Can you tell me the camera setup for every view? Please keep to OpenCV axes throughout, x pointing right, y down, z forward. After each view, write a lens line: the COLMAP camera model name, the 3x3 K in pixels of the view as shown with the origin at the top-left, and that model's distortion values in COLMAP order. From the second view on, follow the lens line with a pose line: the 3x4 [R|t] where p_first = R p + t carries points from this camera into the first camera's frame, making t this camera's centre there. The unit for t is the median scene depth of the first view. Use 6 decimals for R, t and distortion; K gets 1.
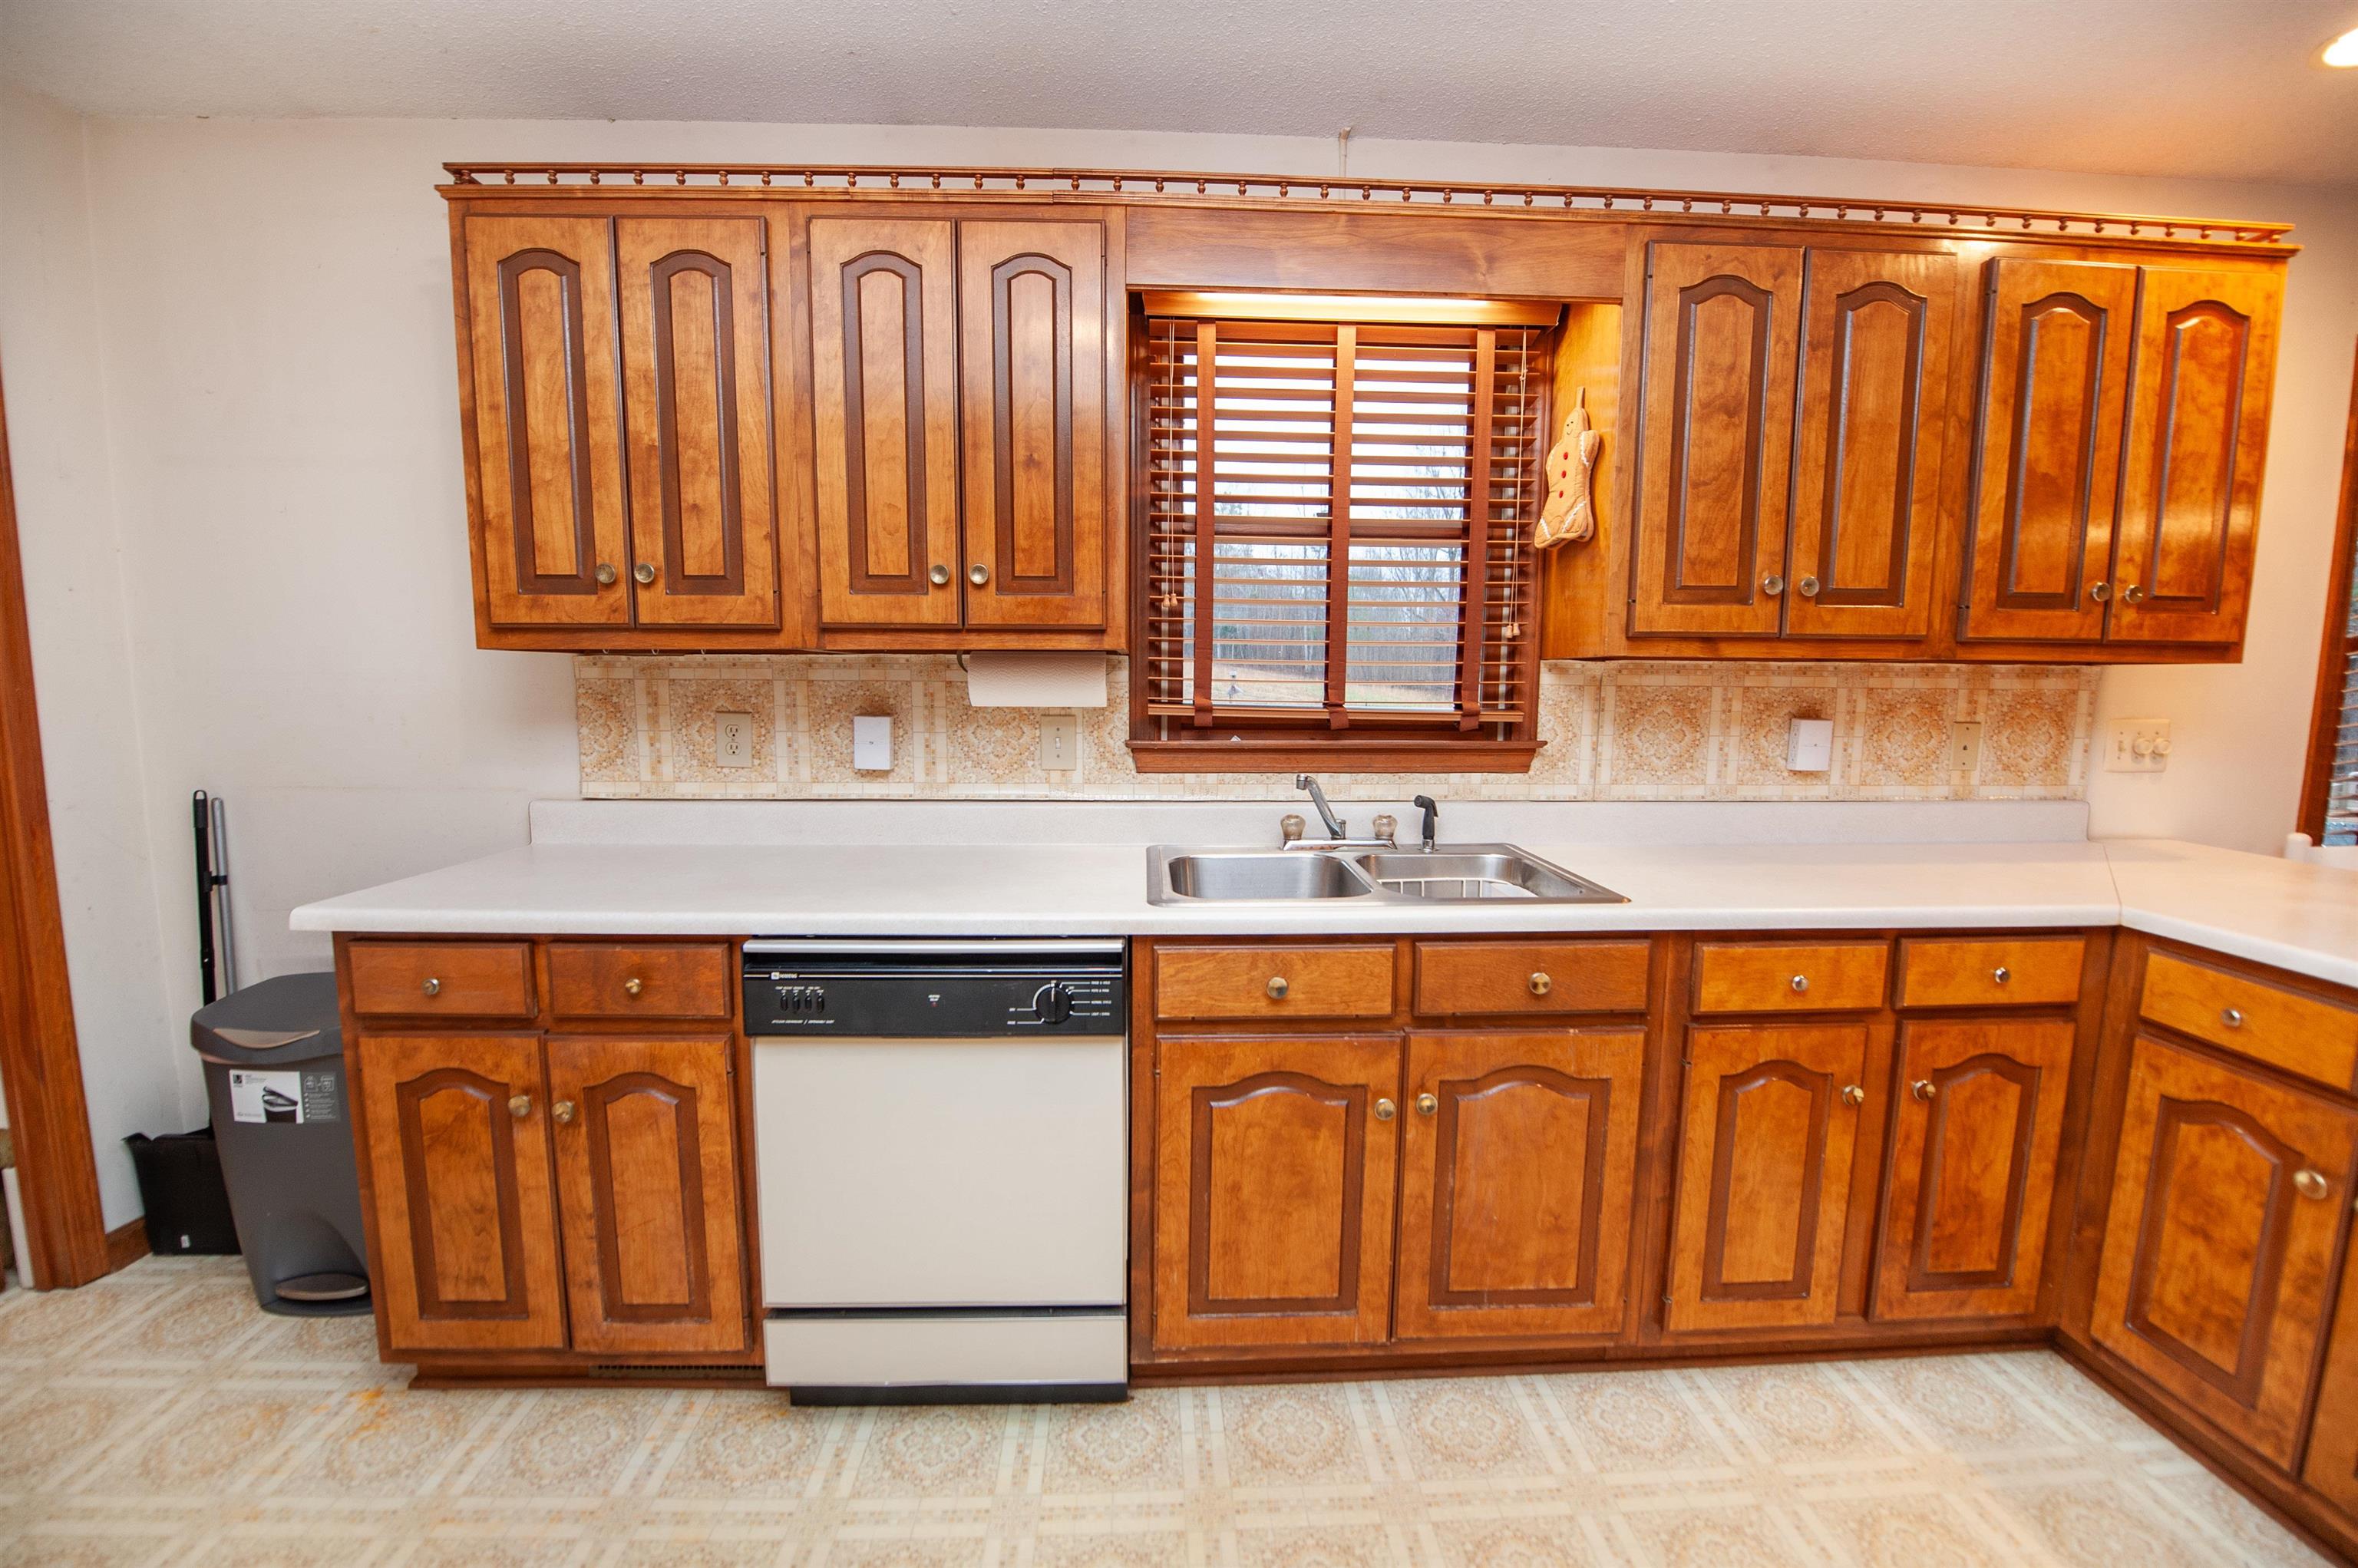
lens RADIAL K [[960.6, 0, 1180.8], [0, 960.6, 789.3], [0, 0, 1]] dist [-0.018282, -0.002019]
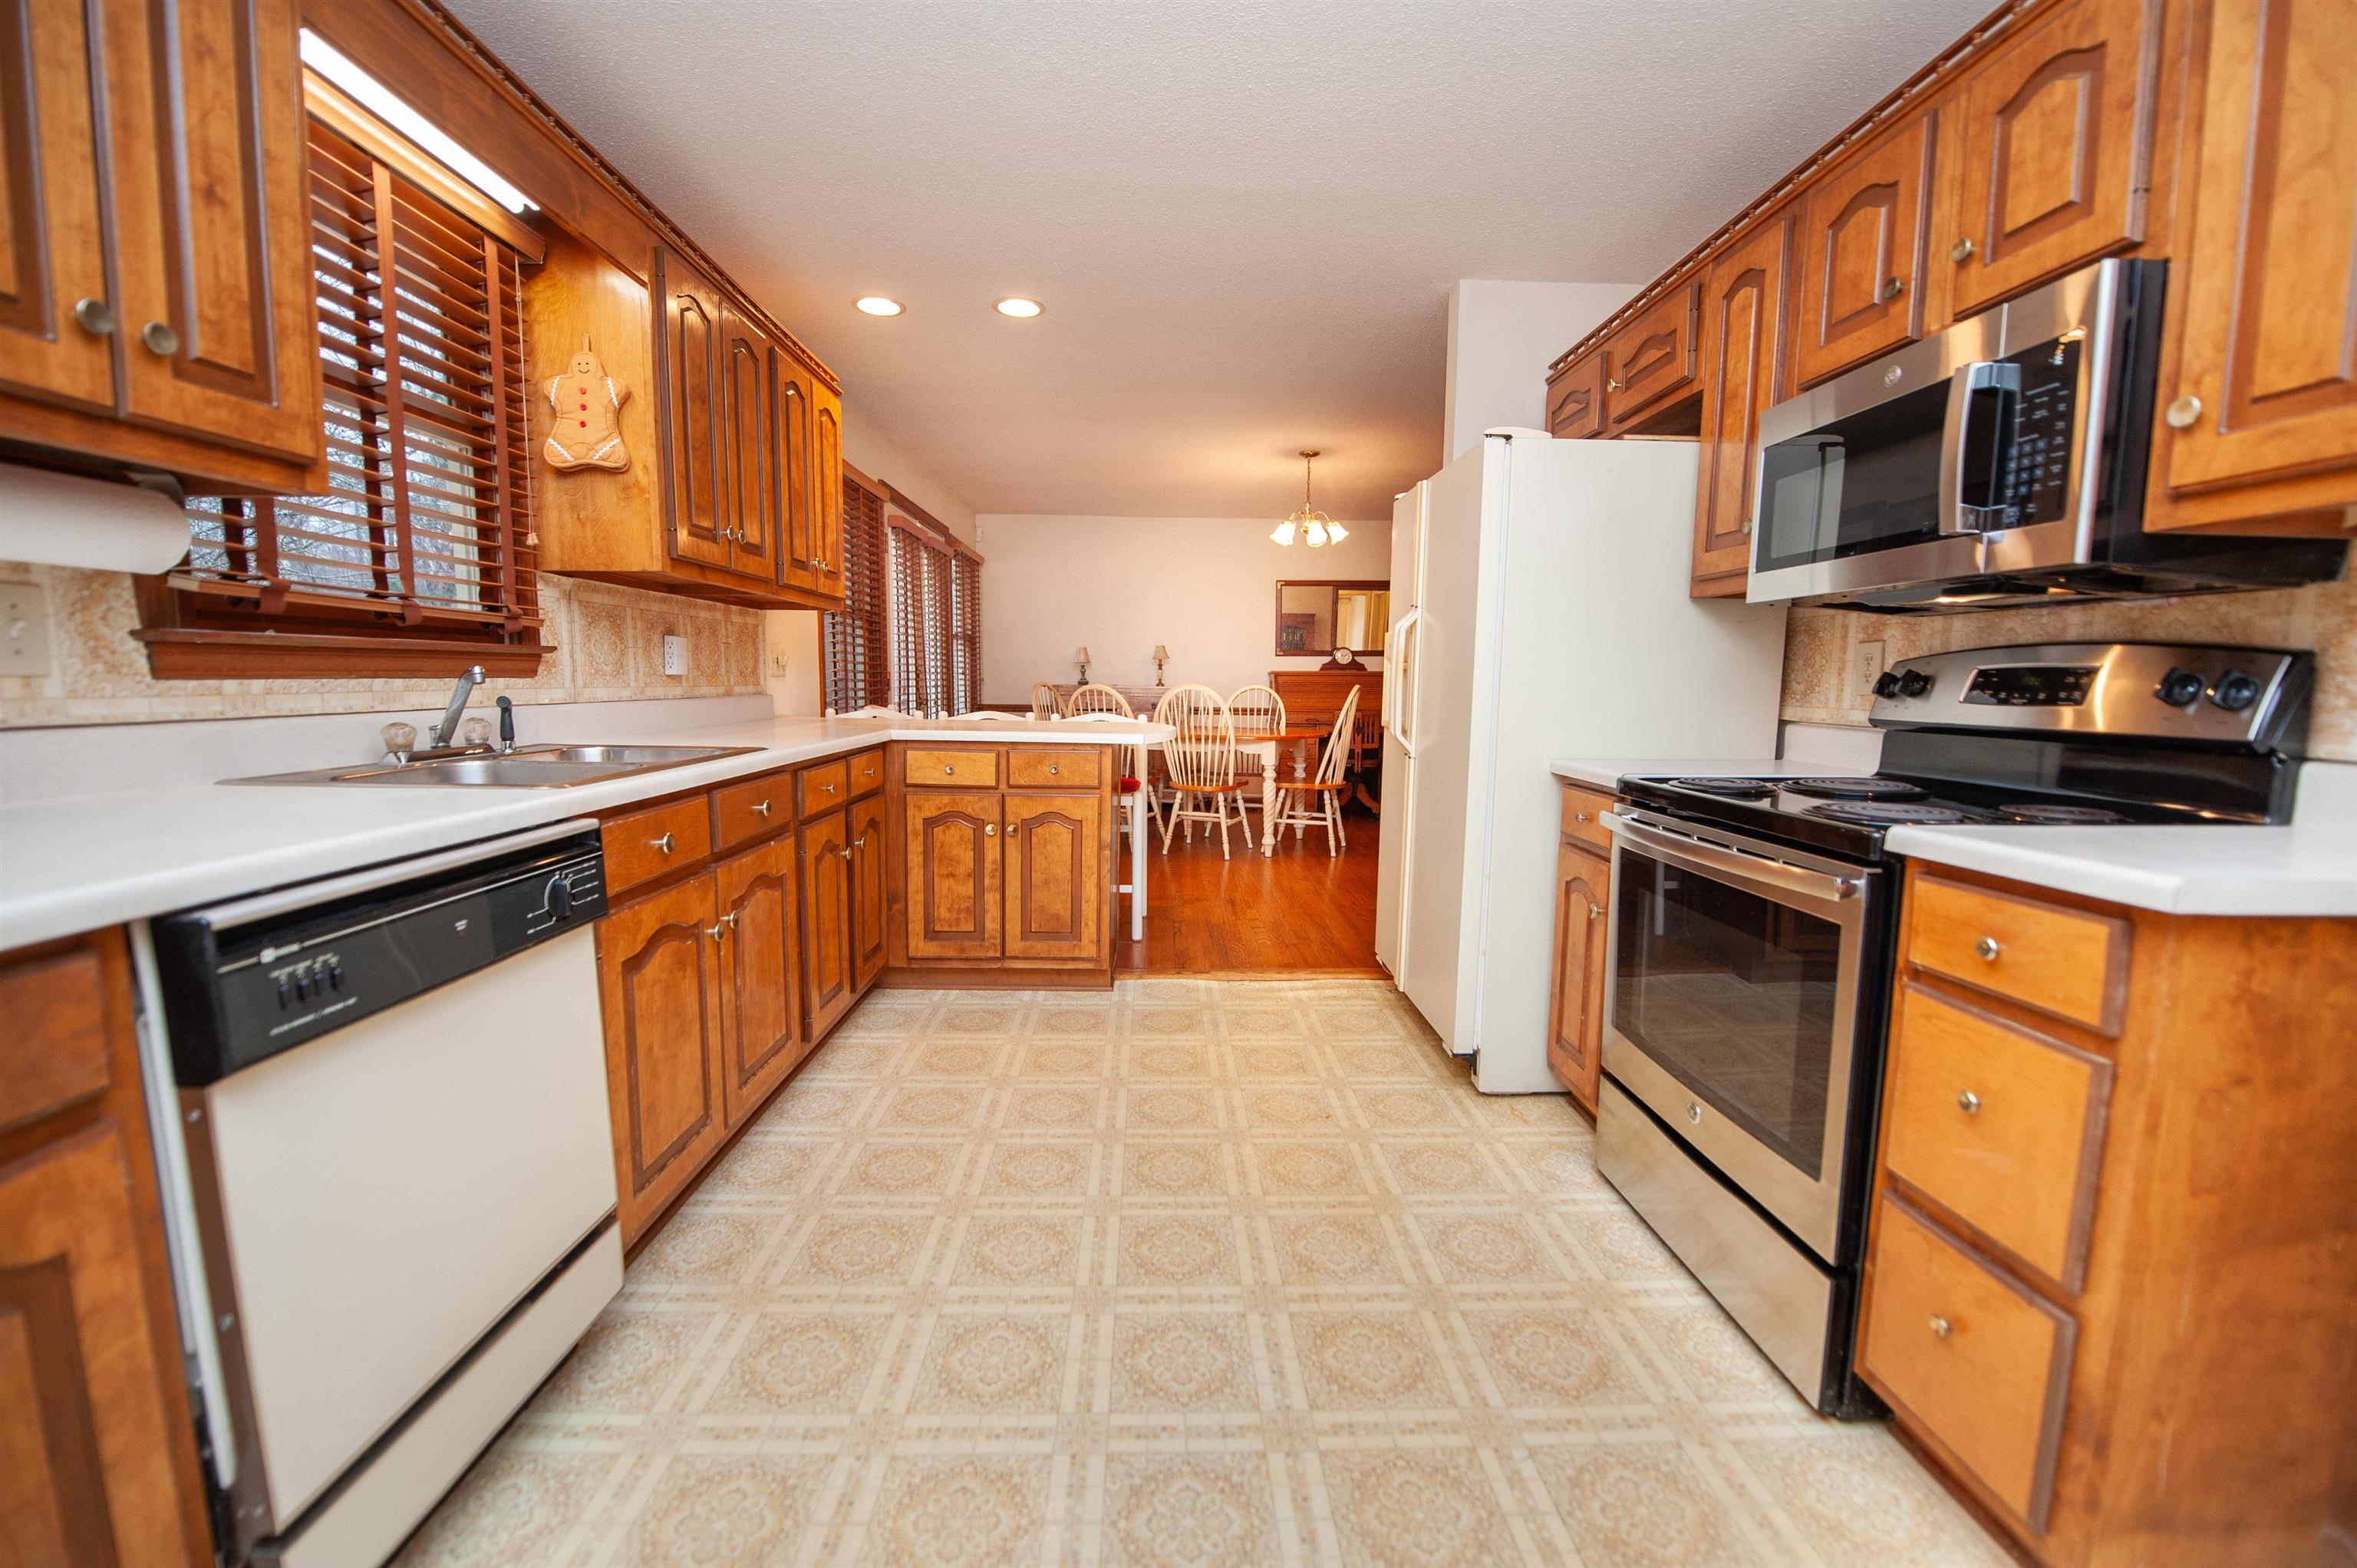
lens RADIAL K [[960.2, 0, 1180.3], [0, 960.2, 789.3], [0, 0, 1]] dist [-0.018282, -0.002019]
pose [[0.008897, -0.117995, 0.992974, -0.917459], [0.104596, 0.987676, 0.116428, 0.075481], [-0.994475, 0.102825, 0.021129, 0.370100]]
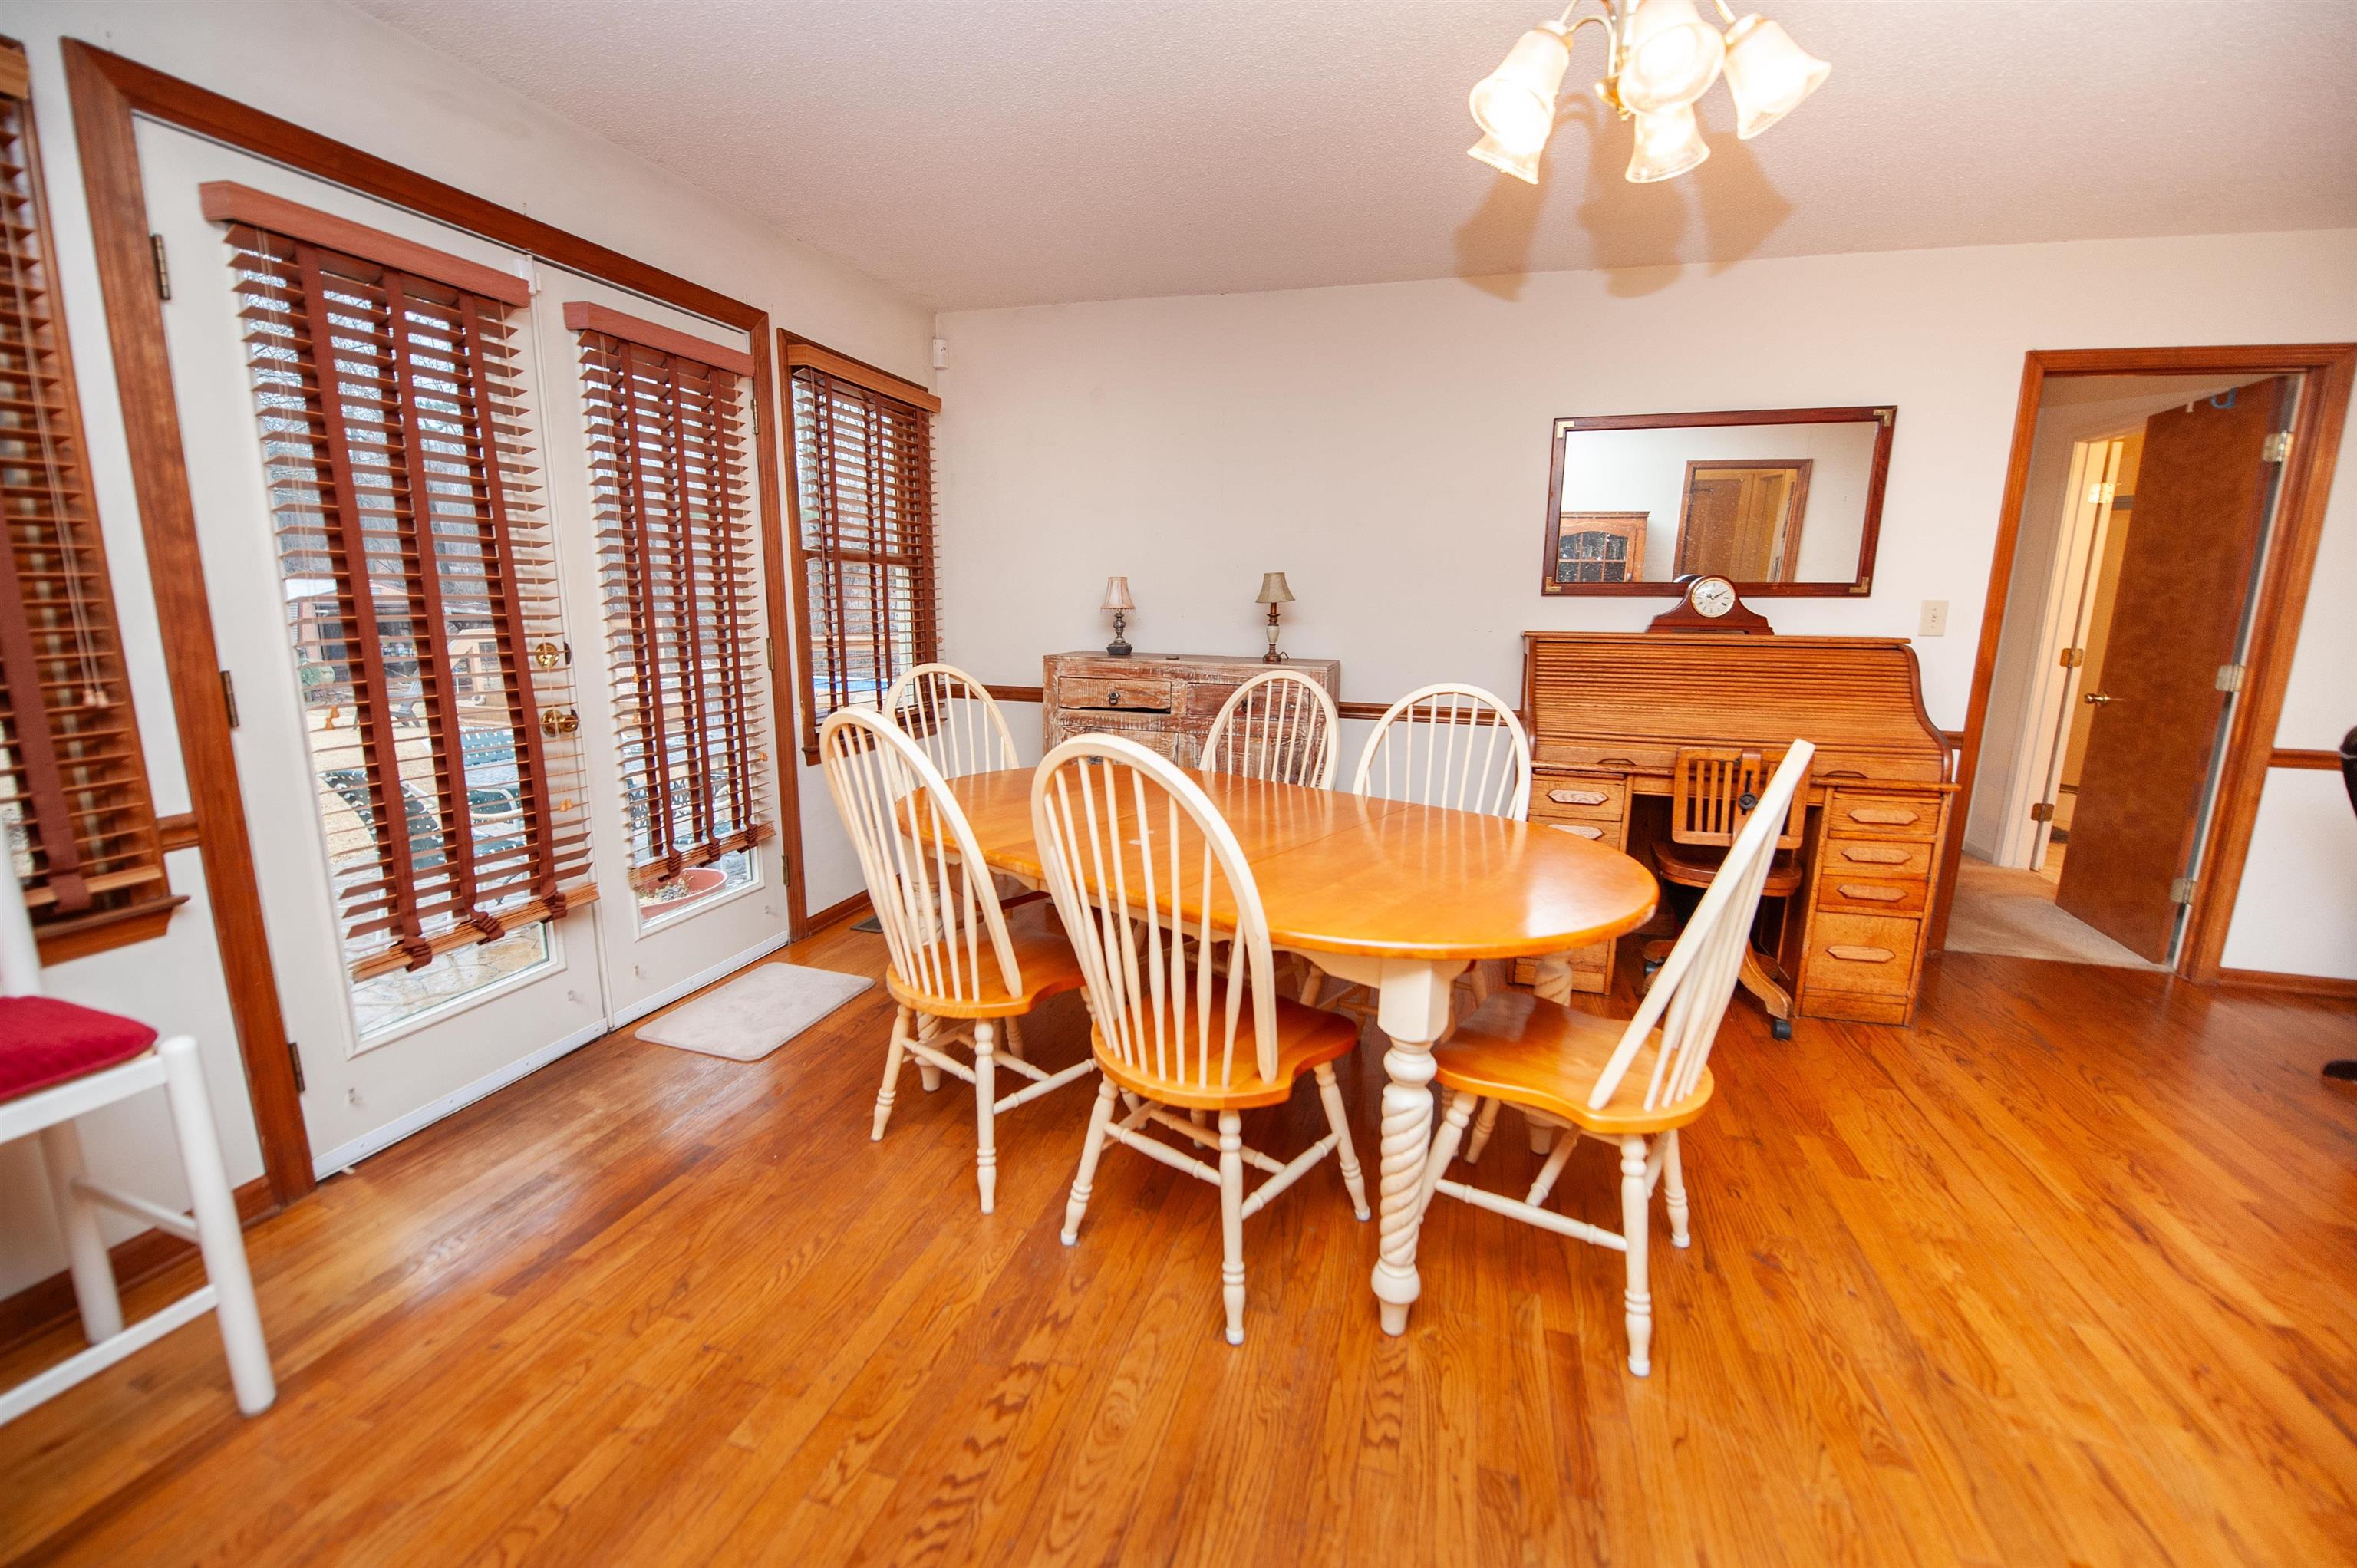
lens RADIAL K [[960.2, 0, 1180.3], [0, 960.2, 789.3], [0, 0, 1]] dist [-0.018282, -0.002019]
pose [[0.311288, -0.185437, 0.932048, 1.694740], [0.096609, 0.981871, 0.163084, 0.022797], [-0.945392, 0.039278, 0.323559, 0.006702]]
